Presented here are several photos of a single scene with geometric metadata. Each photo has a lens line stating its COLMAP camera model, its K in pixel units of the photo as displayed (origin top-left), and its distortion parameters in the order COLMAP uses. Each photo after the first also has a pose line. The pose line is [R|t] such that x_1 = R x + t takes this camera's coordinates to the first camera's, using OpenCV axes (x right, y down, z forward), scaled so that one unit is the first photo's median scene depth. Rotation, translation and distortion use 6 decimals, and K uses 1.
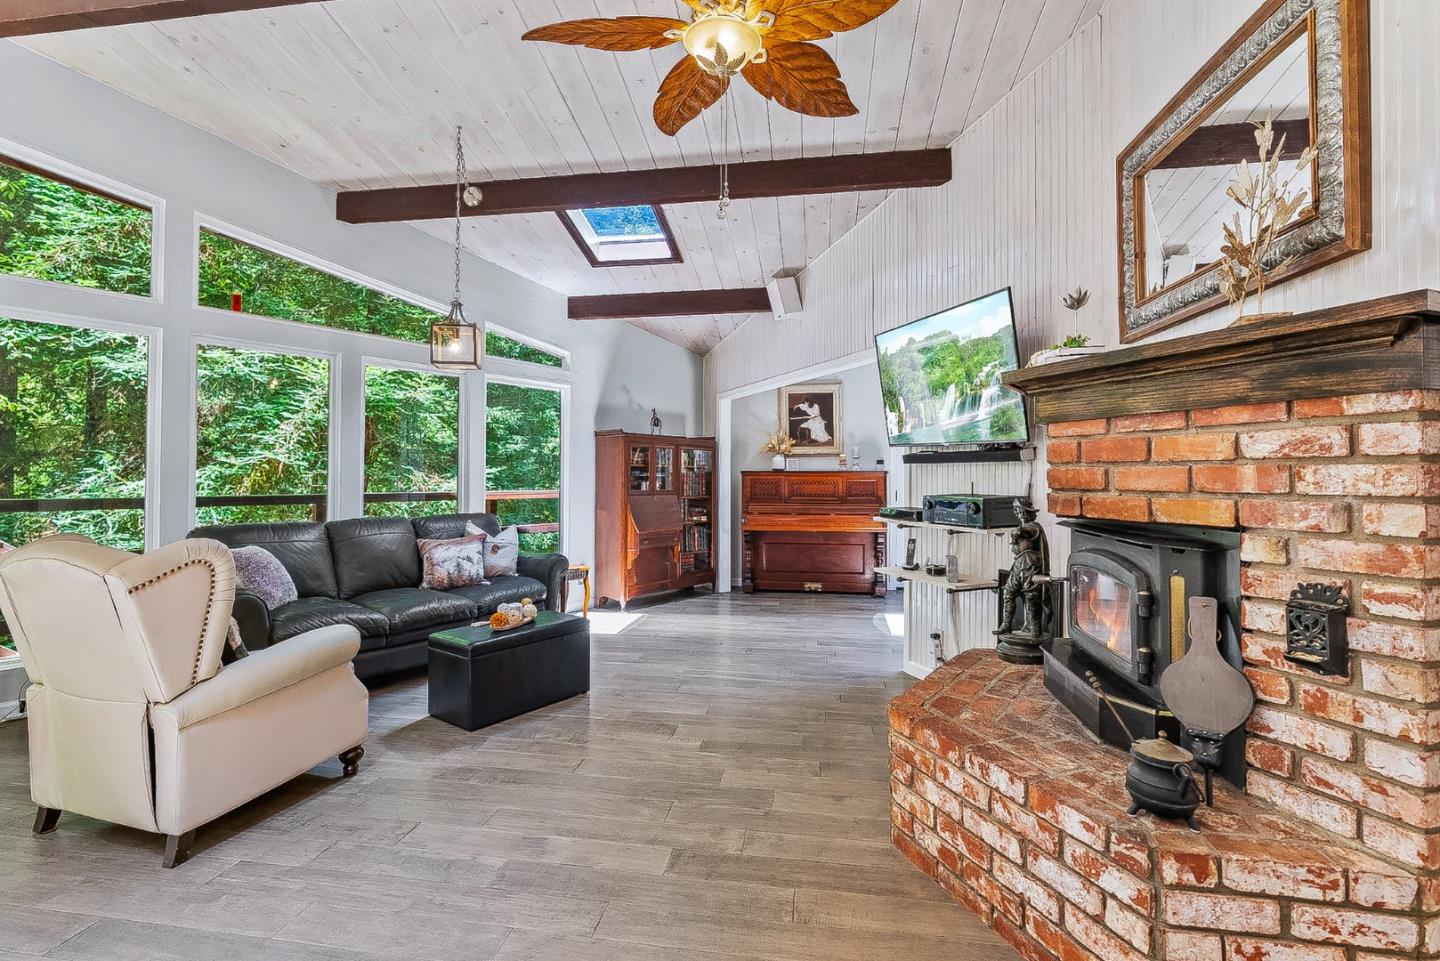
lens RADIAL K [[657.1, 0, 712.8], [0, 657.1, 477.2], [0, 0, 1]] dist [-0.001869, 0.000909]
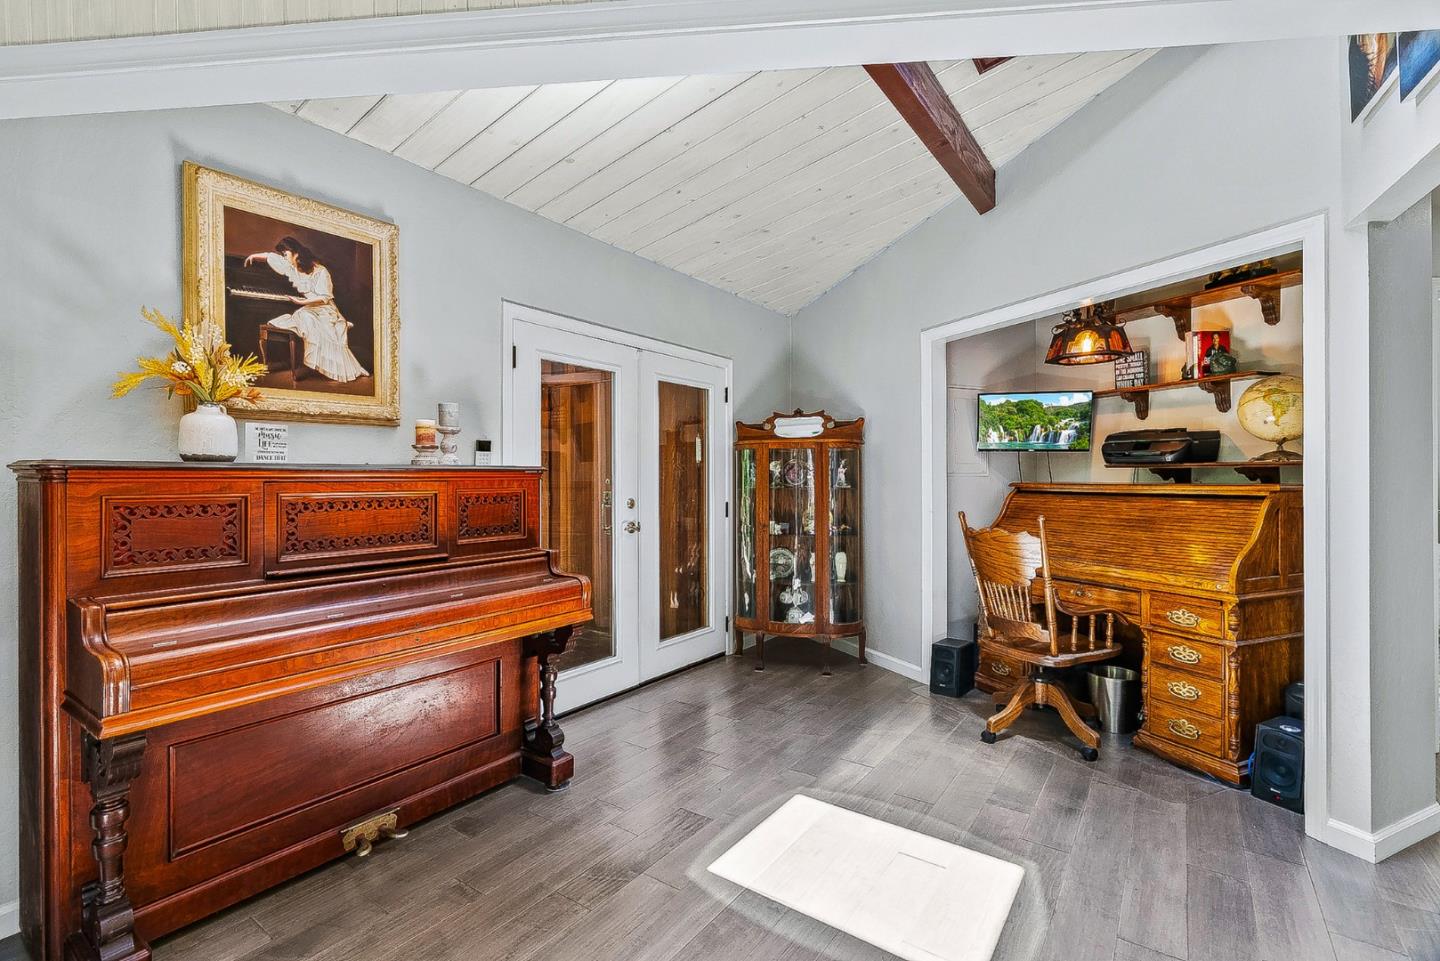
lens RADIAL K [[657.1, 0, 709.8], [0, 657.1, 477.9], [0, 0, 1]] dist [-0.001869, 0.000909]
pose [[0.465341, -0.008868, 0.885087, -0.176531], [0.011034, 0.999930, 0.004218, -0.010526], [-0.885063, 0.007804, 0.465406, 2.539800]]
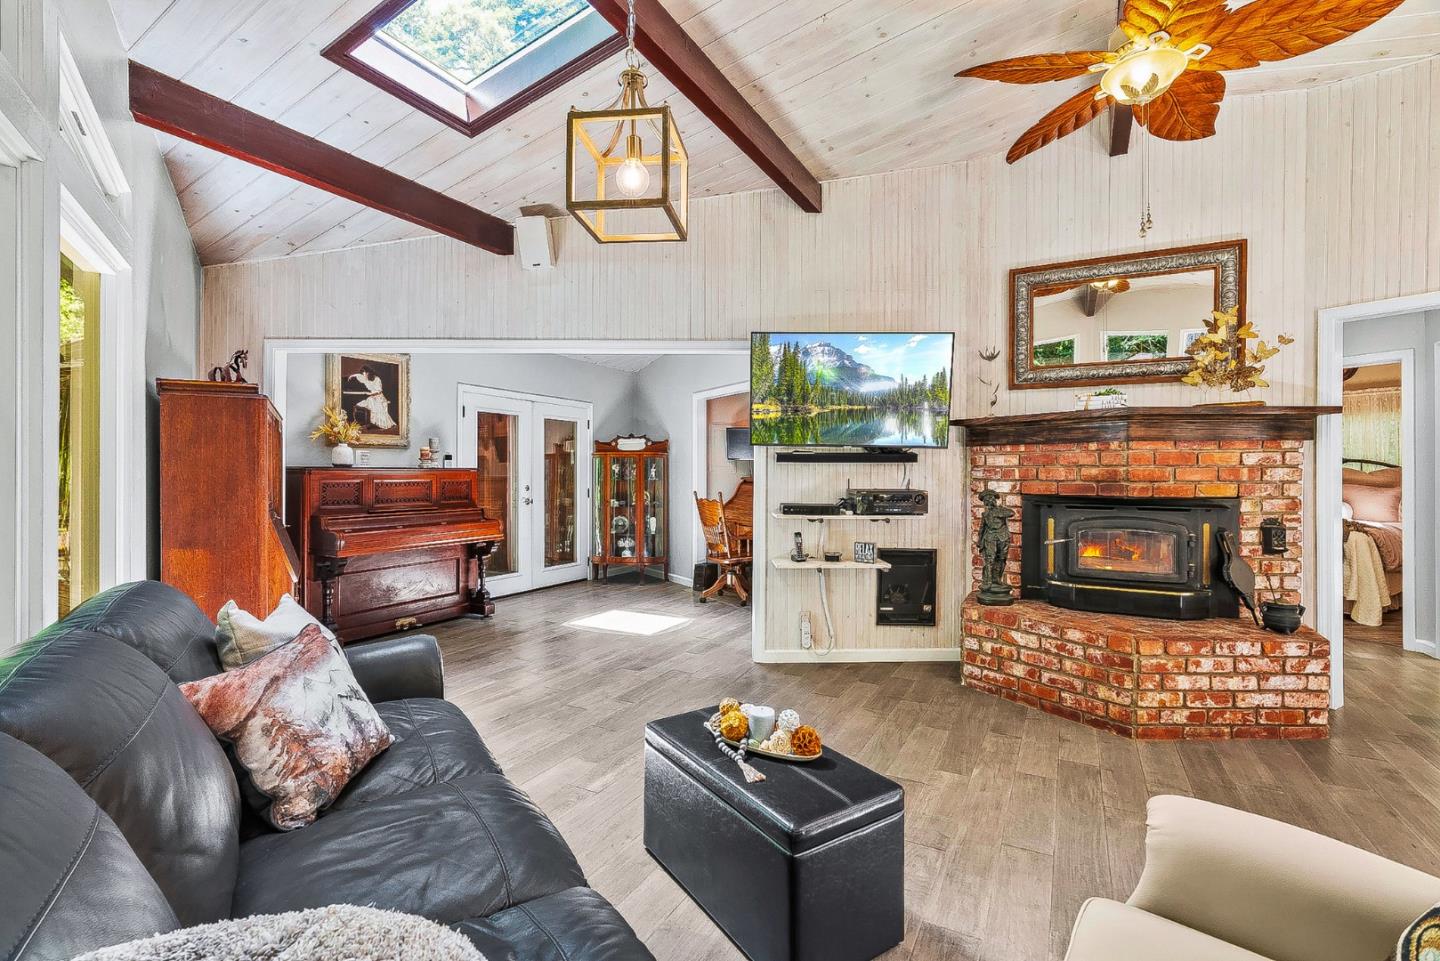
lens RADIAL K [[657.1, 0, 709.0], [0, 657.1, 473.0], [0, 0, 1]] dist [-0.001869, 0.000909]
pose [[0.361526, -0.005178, 0.932348, -1.483248], [0.005620, 0.999979, 0.003375, -0.015624], [-0.932345, 0.004019, 0.361548, 1.479730]]
